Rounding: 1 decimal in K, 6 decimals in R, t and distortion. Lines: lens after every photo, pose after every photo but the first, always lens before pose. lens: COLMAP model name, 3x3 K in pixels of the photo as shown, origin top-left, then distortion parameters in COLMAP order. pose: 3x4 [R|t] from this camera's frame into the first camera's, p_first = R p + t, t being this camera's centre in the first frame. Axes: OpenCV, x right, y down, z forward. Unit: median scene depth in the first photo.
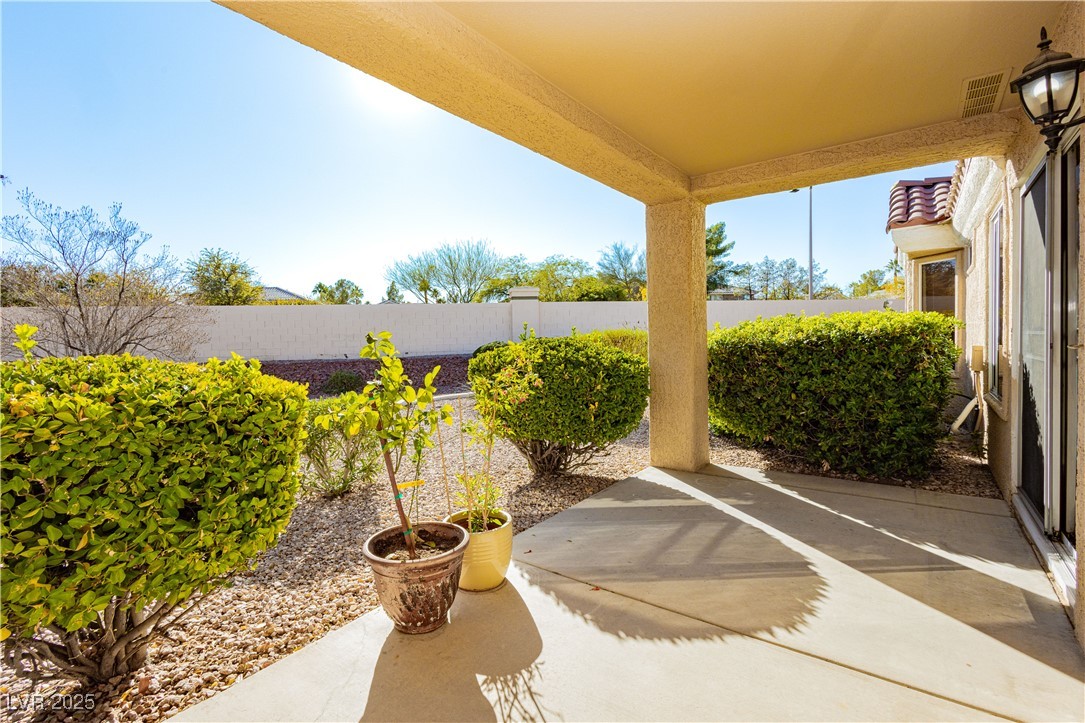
lens RADIAL K [[499.1, 0, 542.5], [0, 499.1, 361.5], [0, 0, 1]] dist [-0.005655, -0.001486]
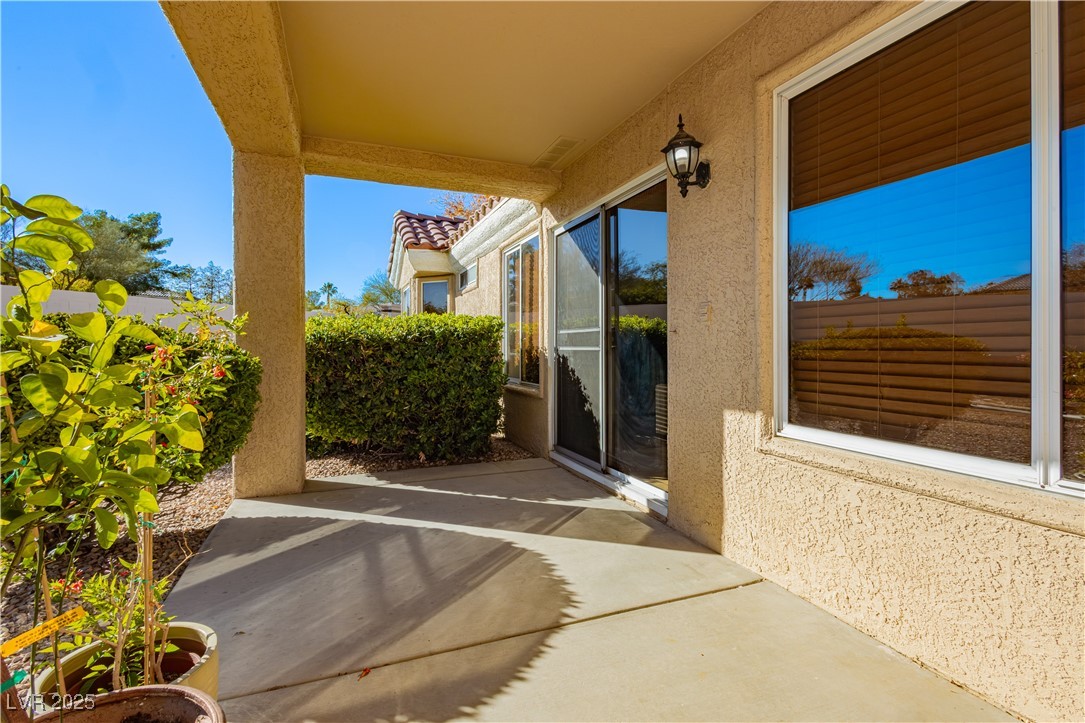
lens RADIAL K [[495.2, 0, 542.6], [0, 495.2, 348.4], [0, 0, 1]] dist [0.000565, -0.000012]
pose [[0.531936, 0.016707, 0.846620, -0.205377], [0.026452, 0.998990, -0.036334, 0.031133], [-0.846372, 0.041722, 0.530956, 0.267222]]
